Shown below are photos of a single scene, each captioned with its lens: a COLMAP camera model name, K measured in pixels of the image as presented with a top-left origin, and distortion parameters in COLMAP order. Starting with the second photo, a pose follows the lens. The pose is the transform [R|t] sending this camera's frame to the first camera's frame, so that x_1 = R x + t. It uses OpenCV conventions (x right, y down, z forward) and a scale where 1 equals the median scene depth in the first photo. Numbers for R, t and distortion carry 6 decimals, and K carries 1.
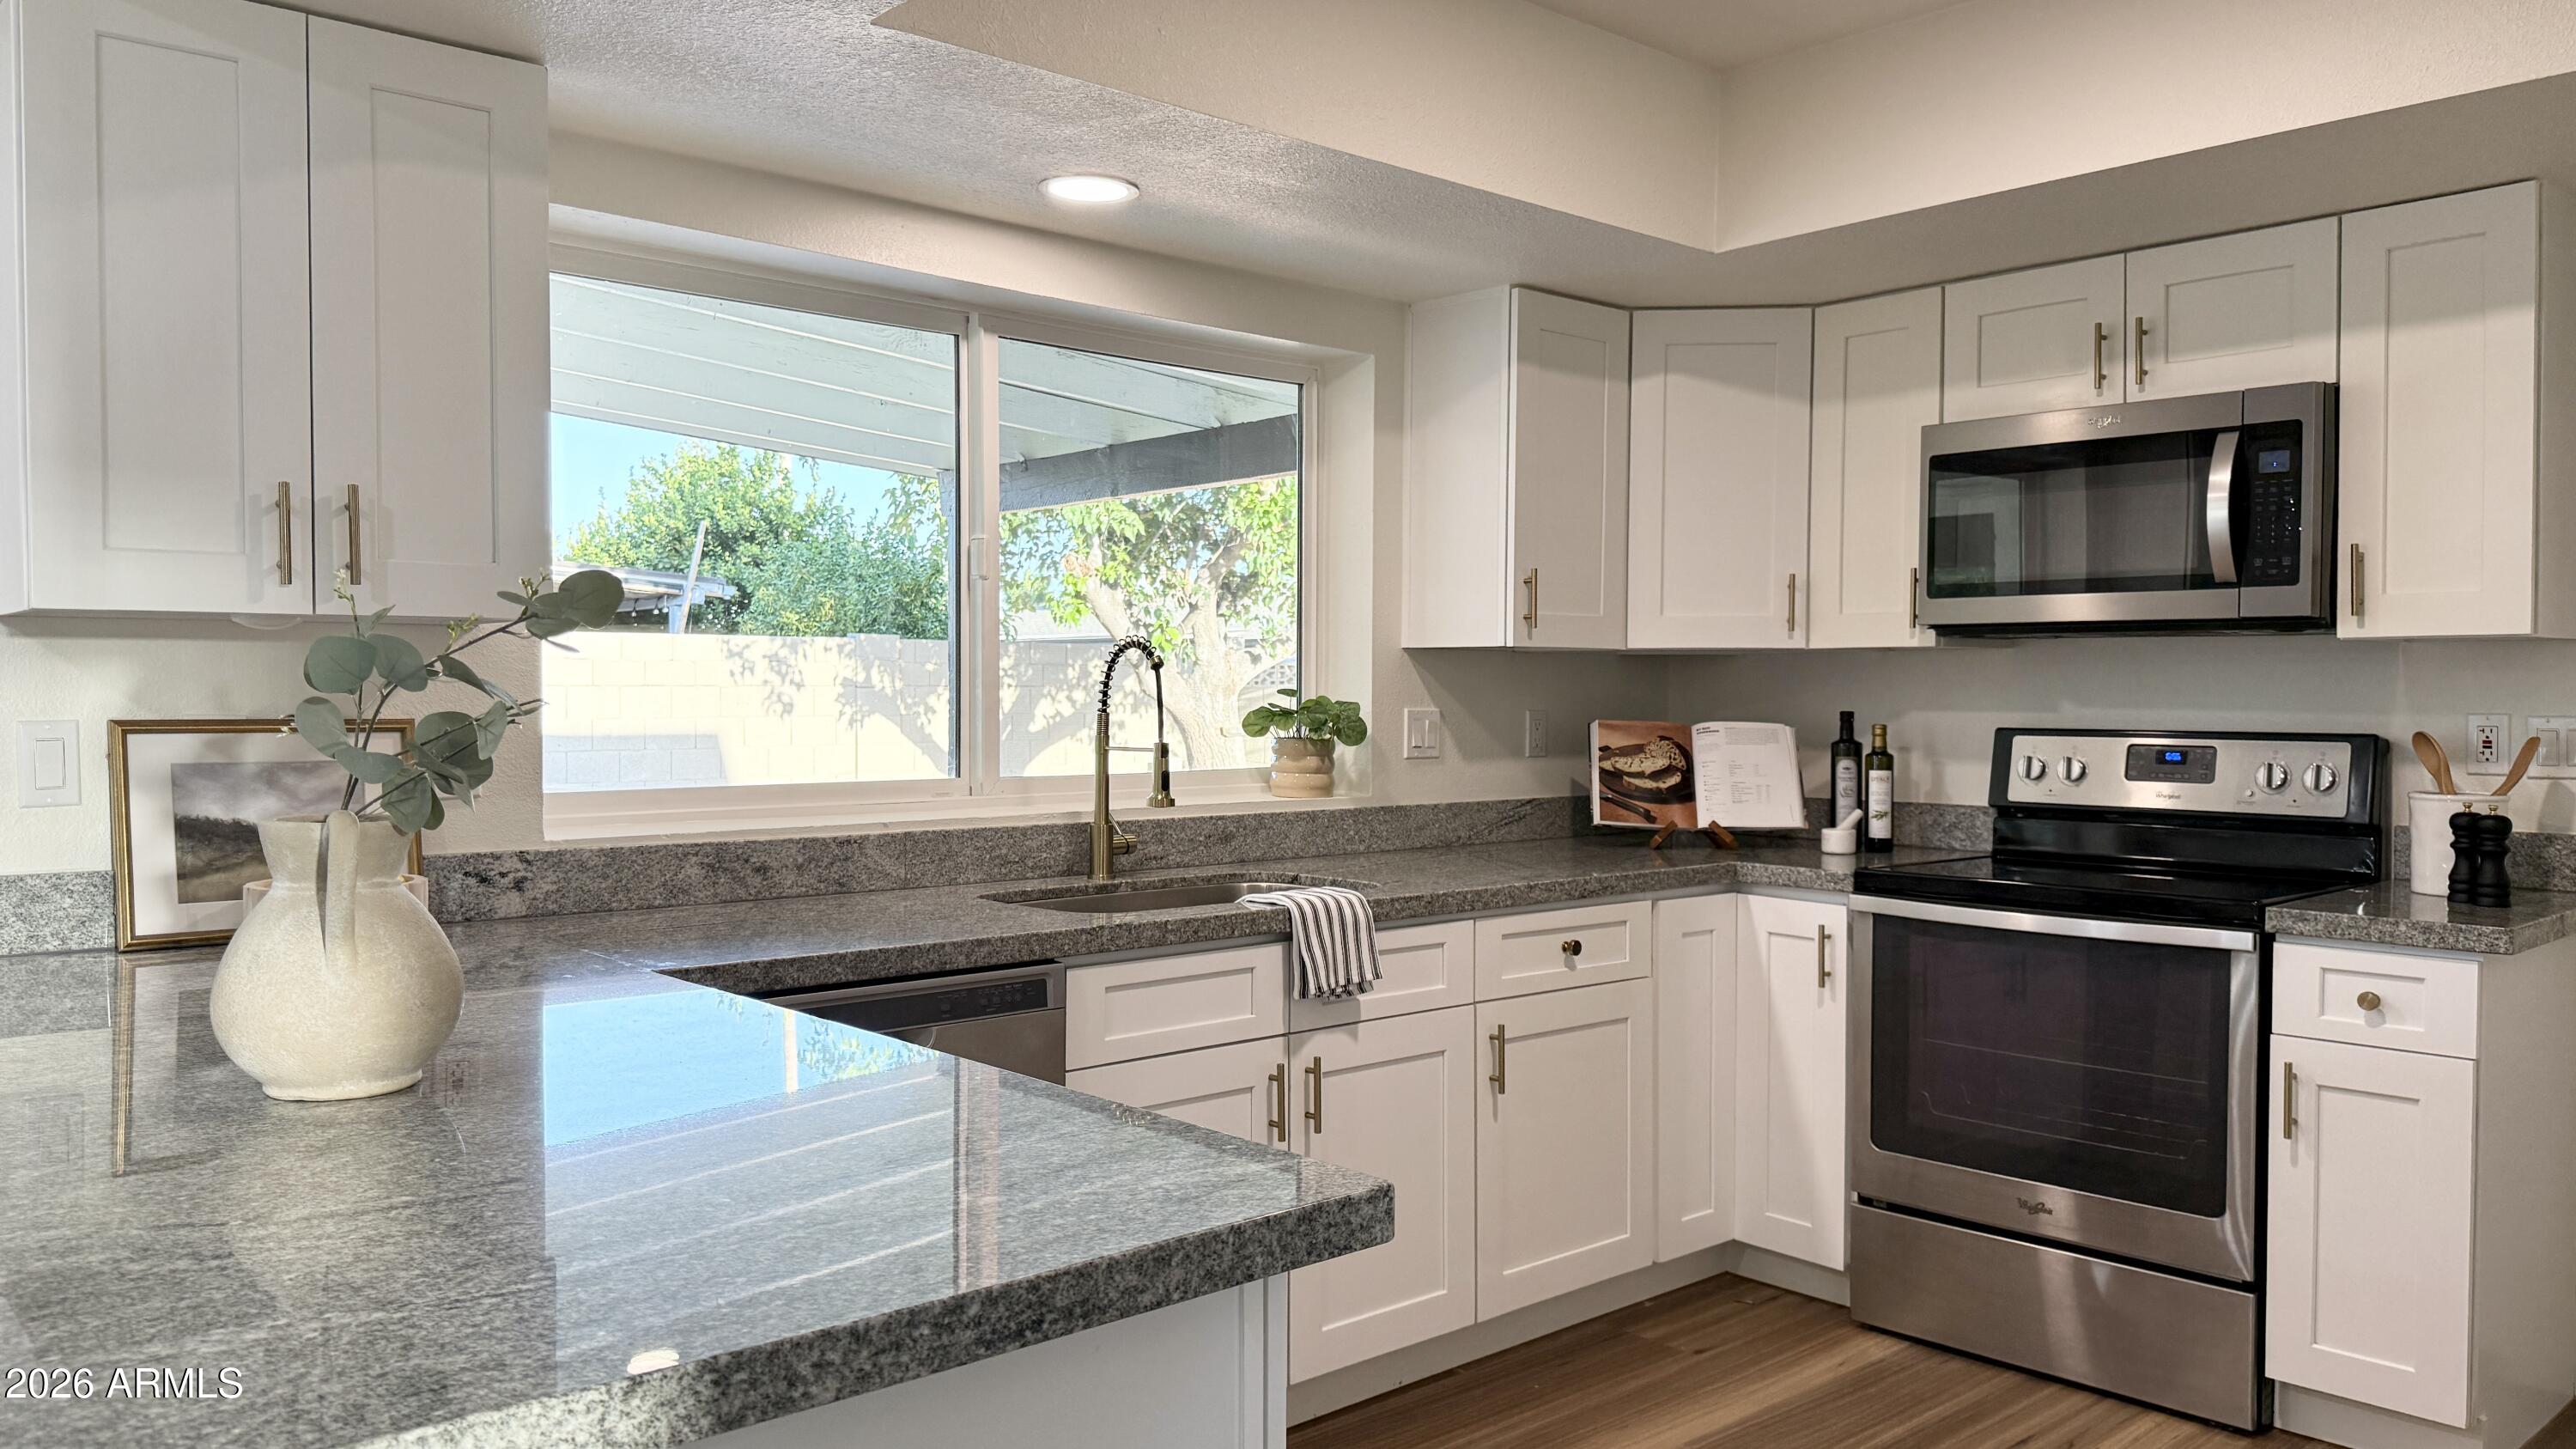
lens RADIAL K [[1811.0, 0, 1289.5], [0, 1811.0, 739.1], [0, 0, 1]] dist [0.056787, -0.075891]
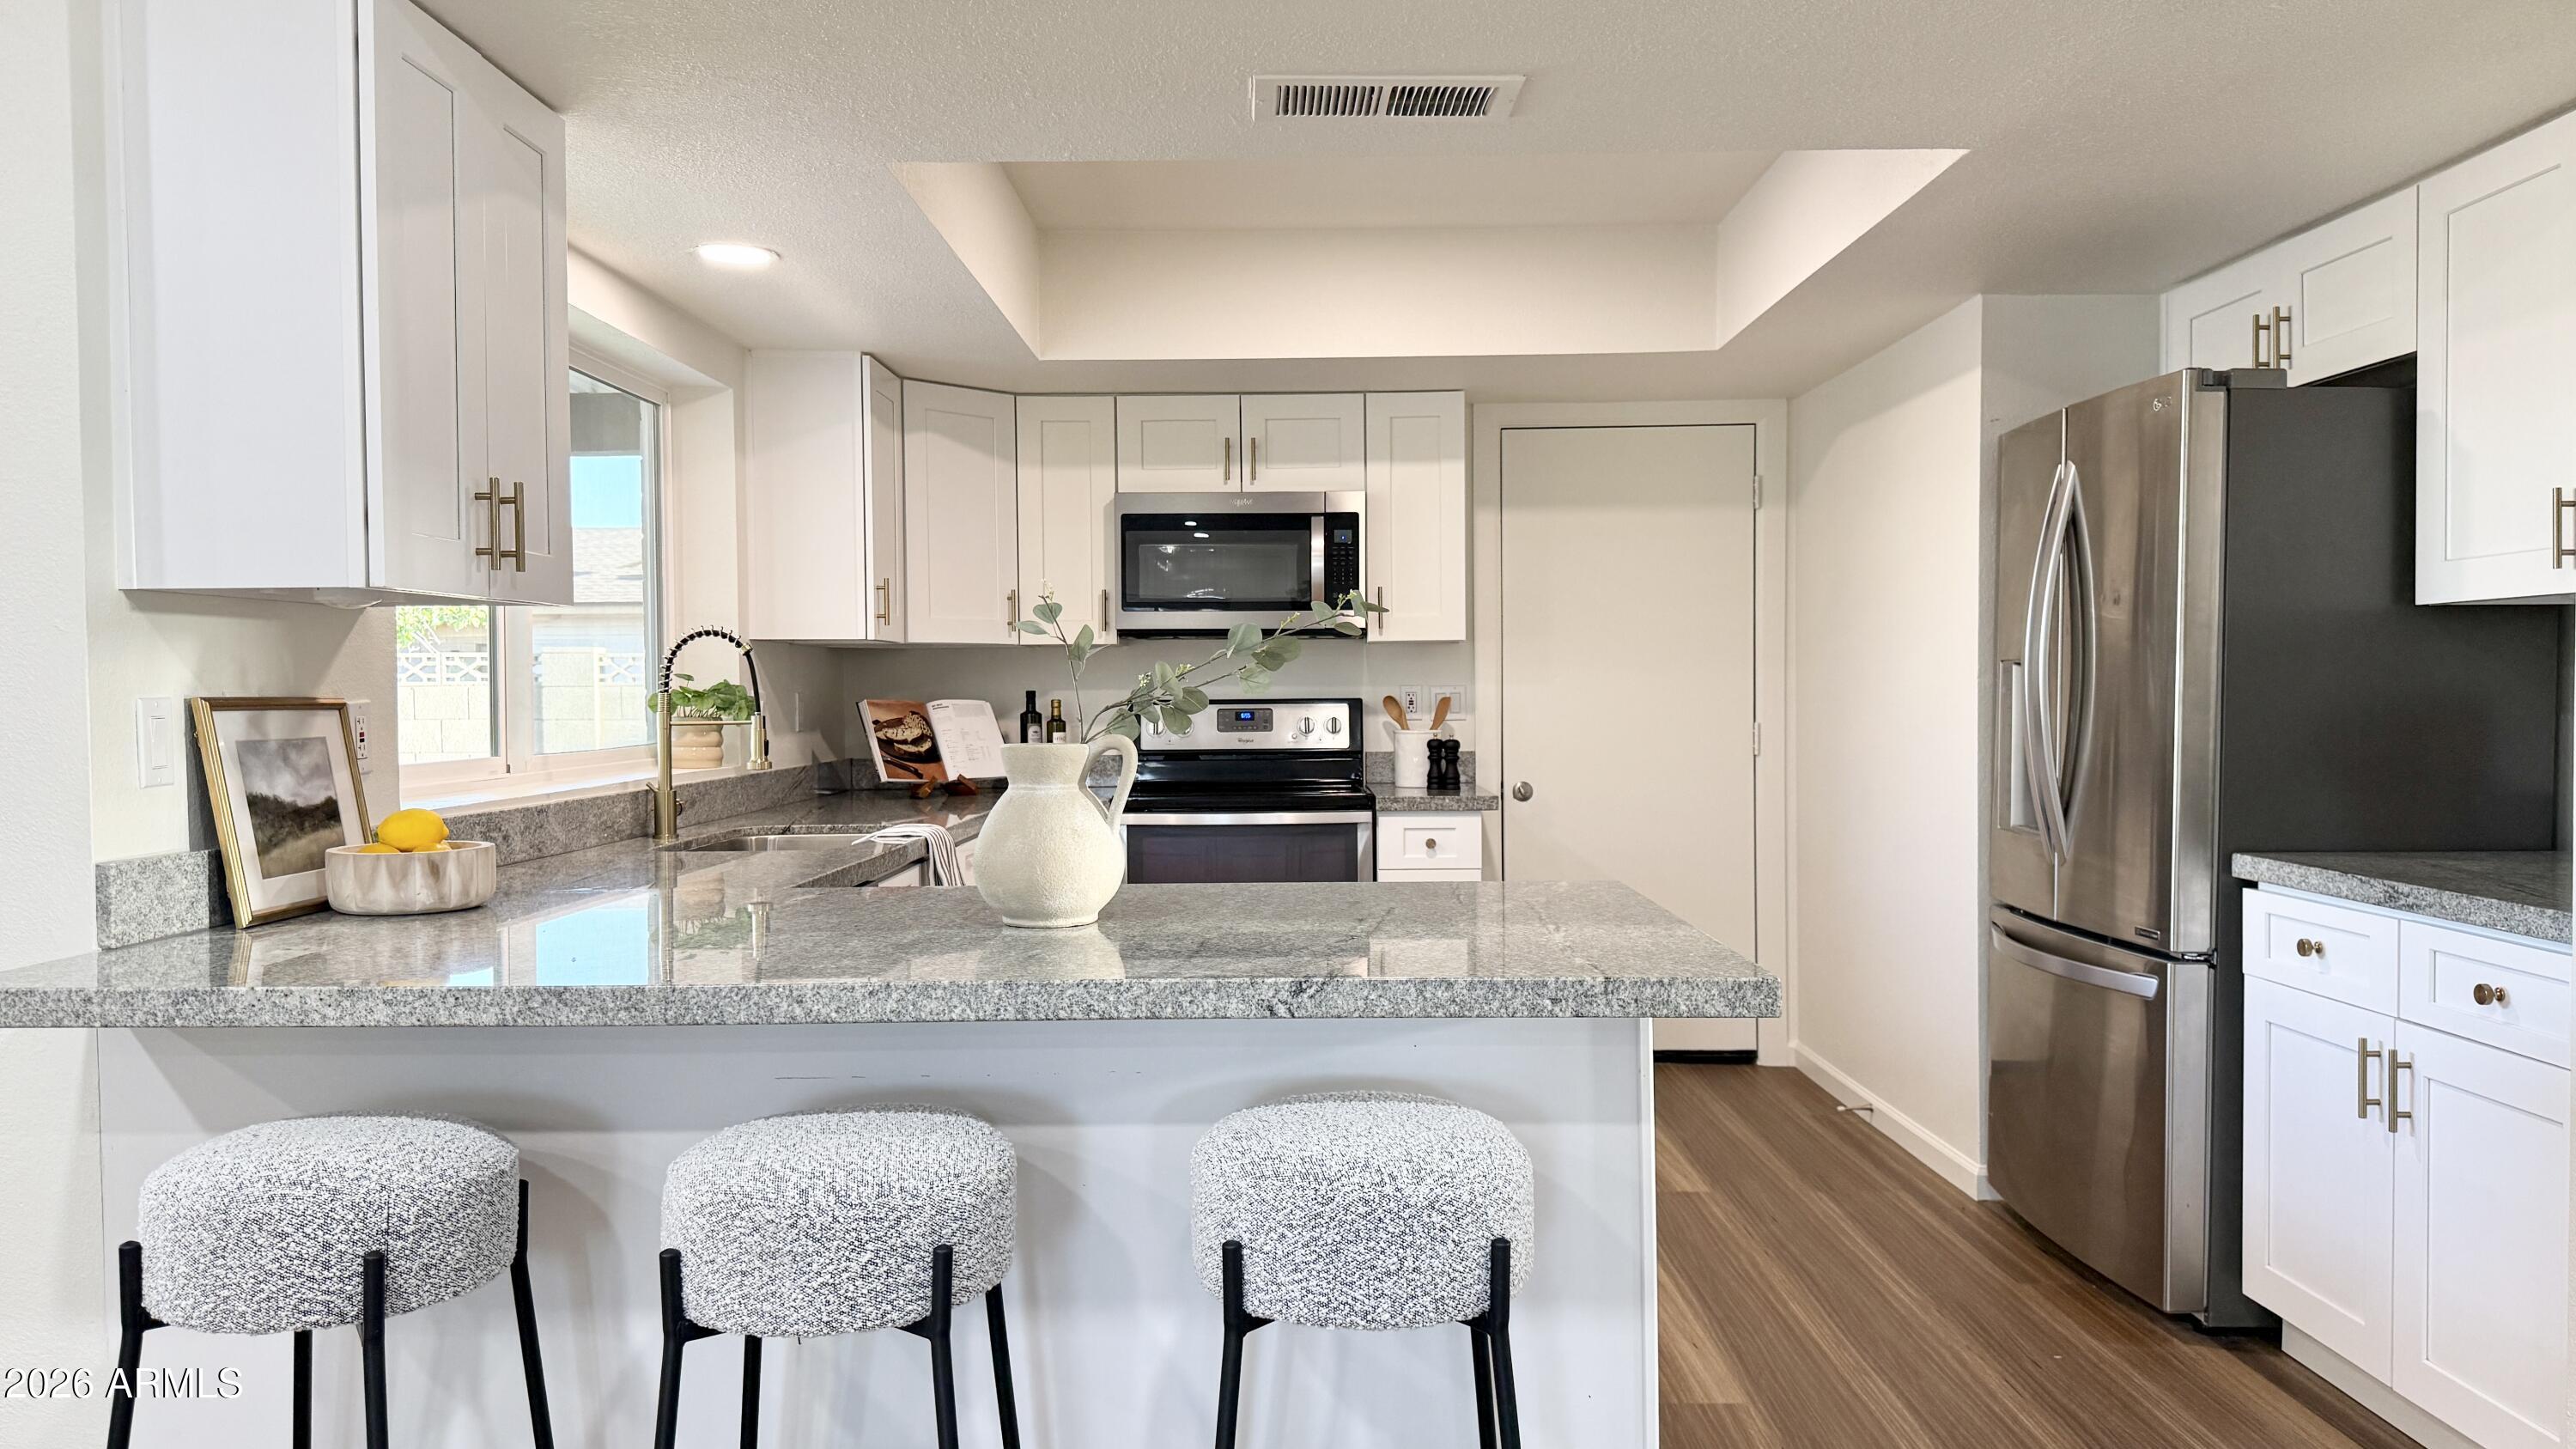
lens RADIAL K [[1811.0, 0, 1310.5], [0, 1811.0, 724.7], [0, 0, 1]] dist [0.056787, -0.075891]
pose [[0.660180, -0.024006, 0.750723, -0.743201], [0.031420, 0.999497, 0.004330, 0.014145], [-0.750450, 0.020729, 0.660603, -0.077359]]
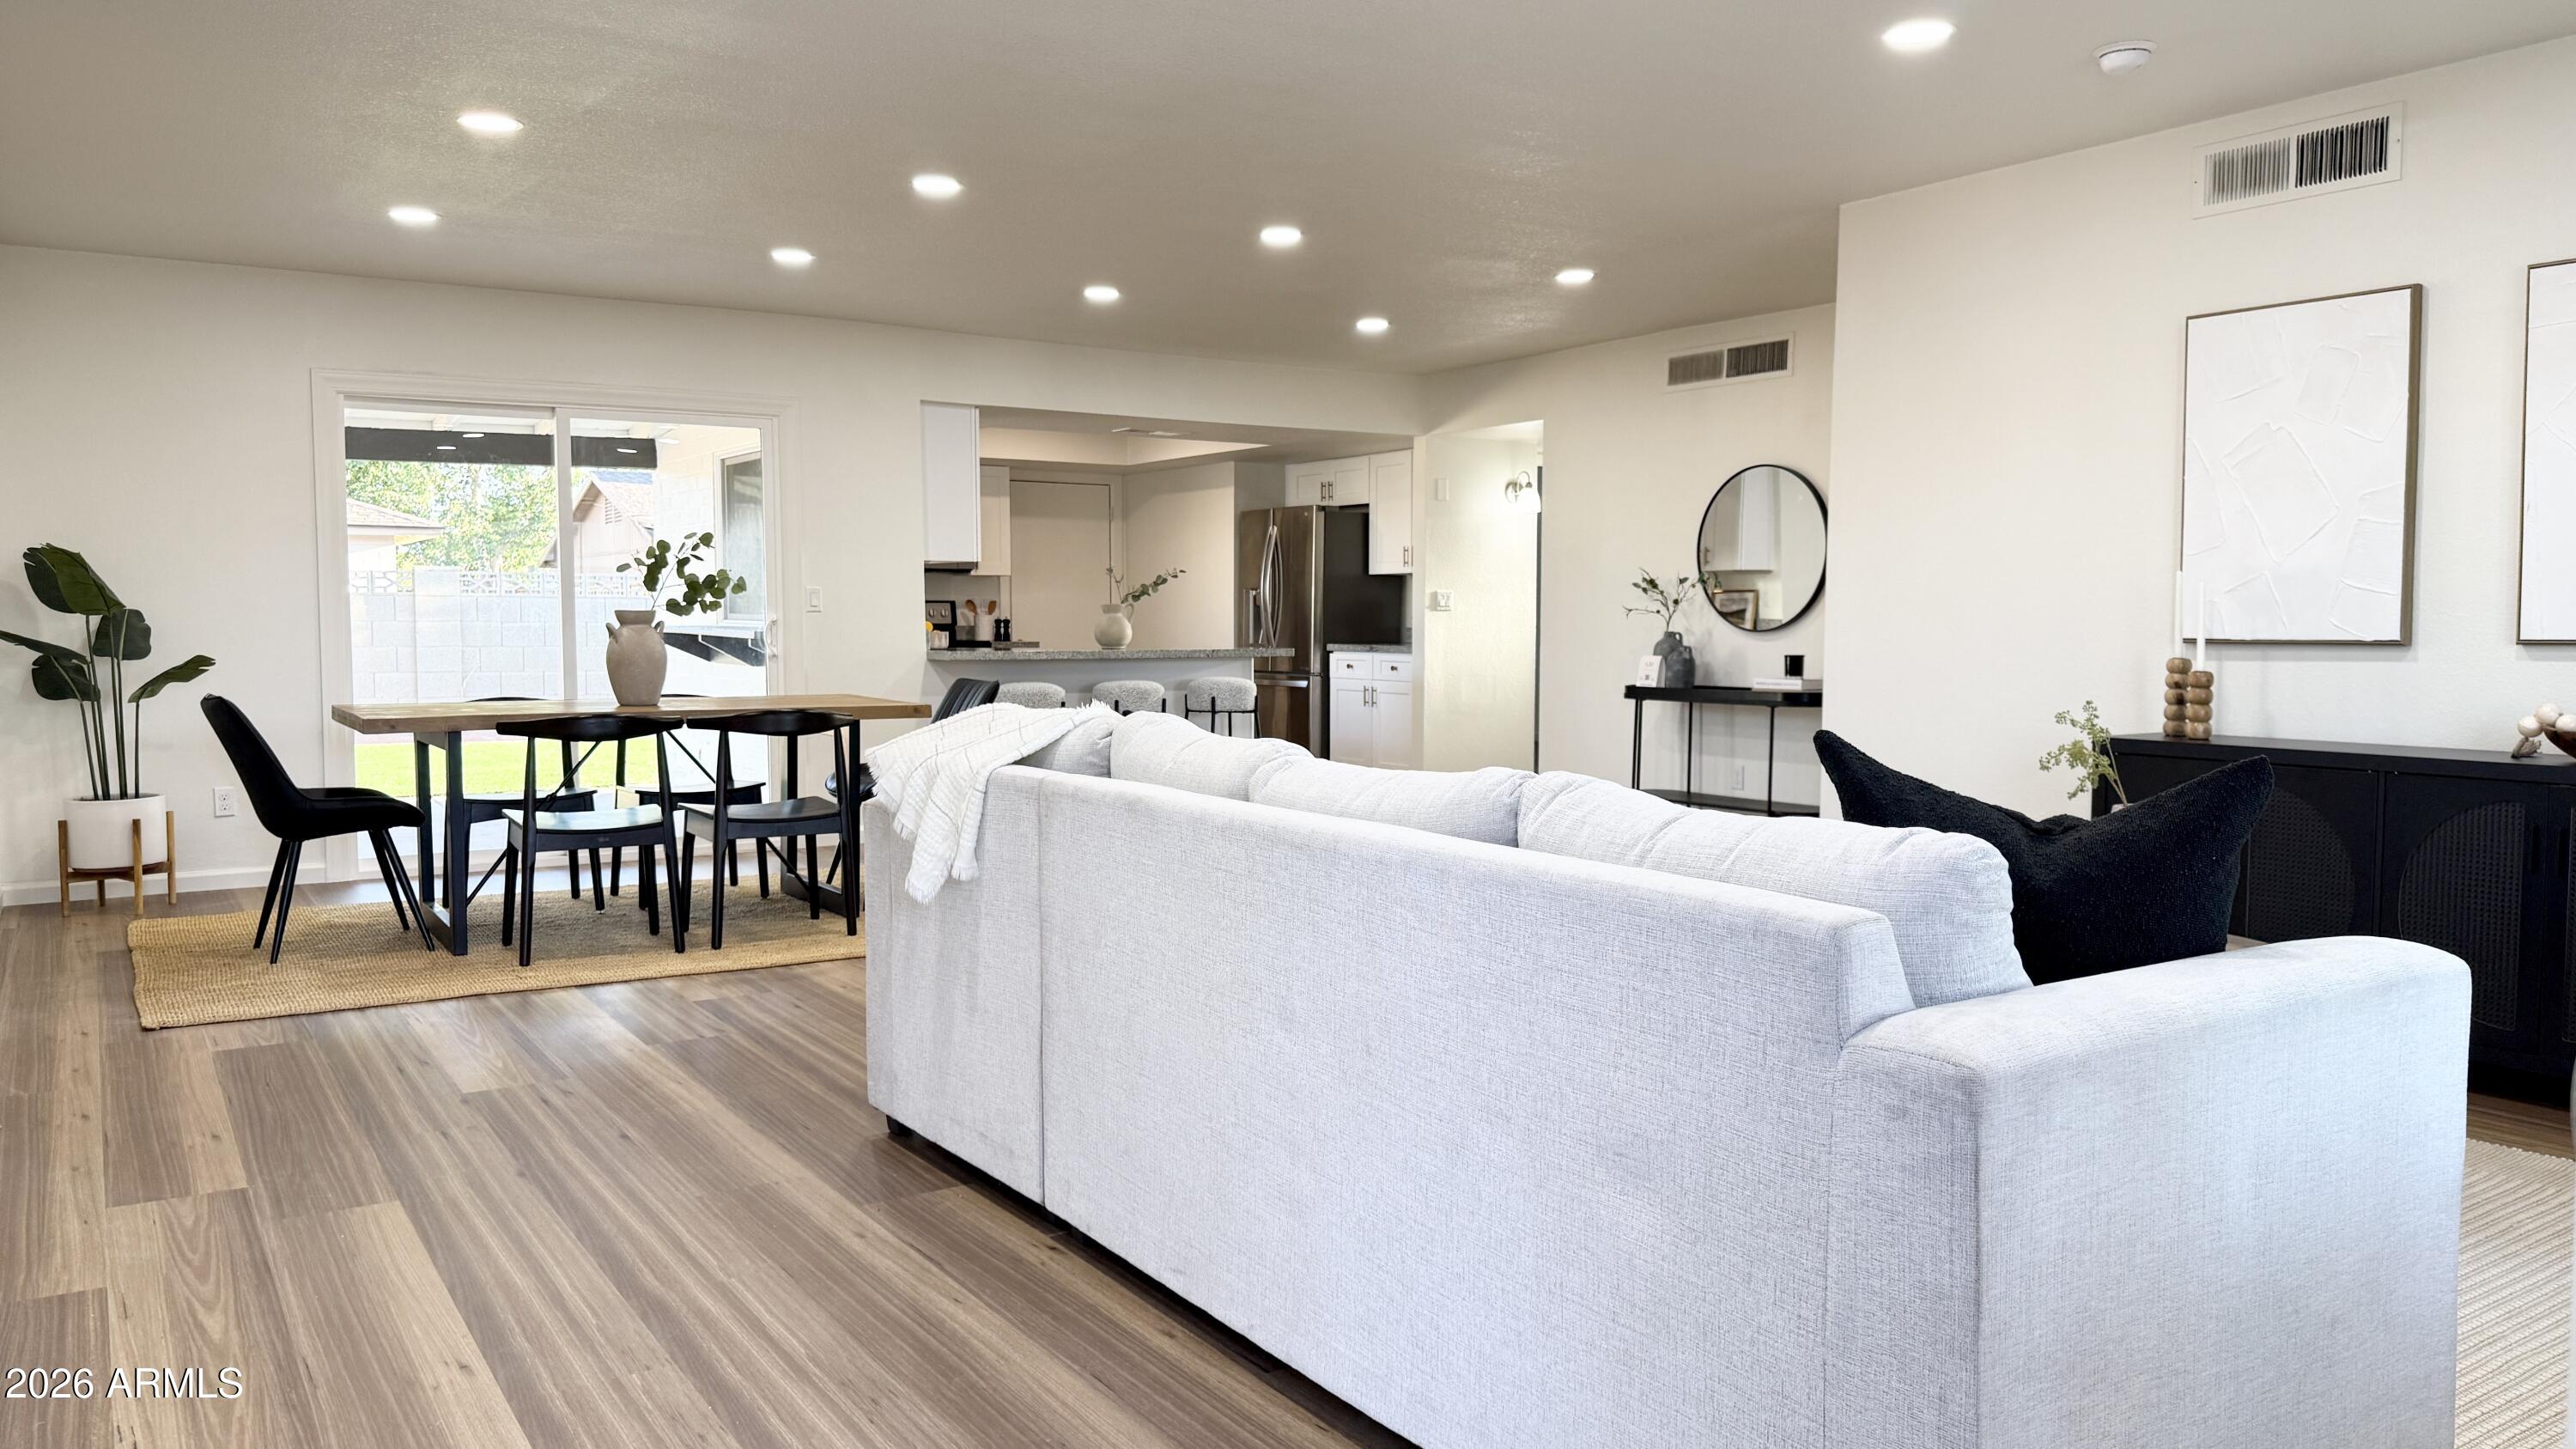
lens RADIAL K [[1811.0, 0, 1274.8], [0, 1811.0, 742.4], [0, 0, 1]] dist [0.056787, -0.075891]
pose [[0.169430, -0.068285, 0.983174, -3.157144], [0.025520, 0.997566, 0.064887, 0.065650], [-0.985212, 0.014097, 0.170760, -0.291990]]
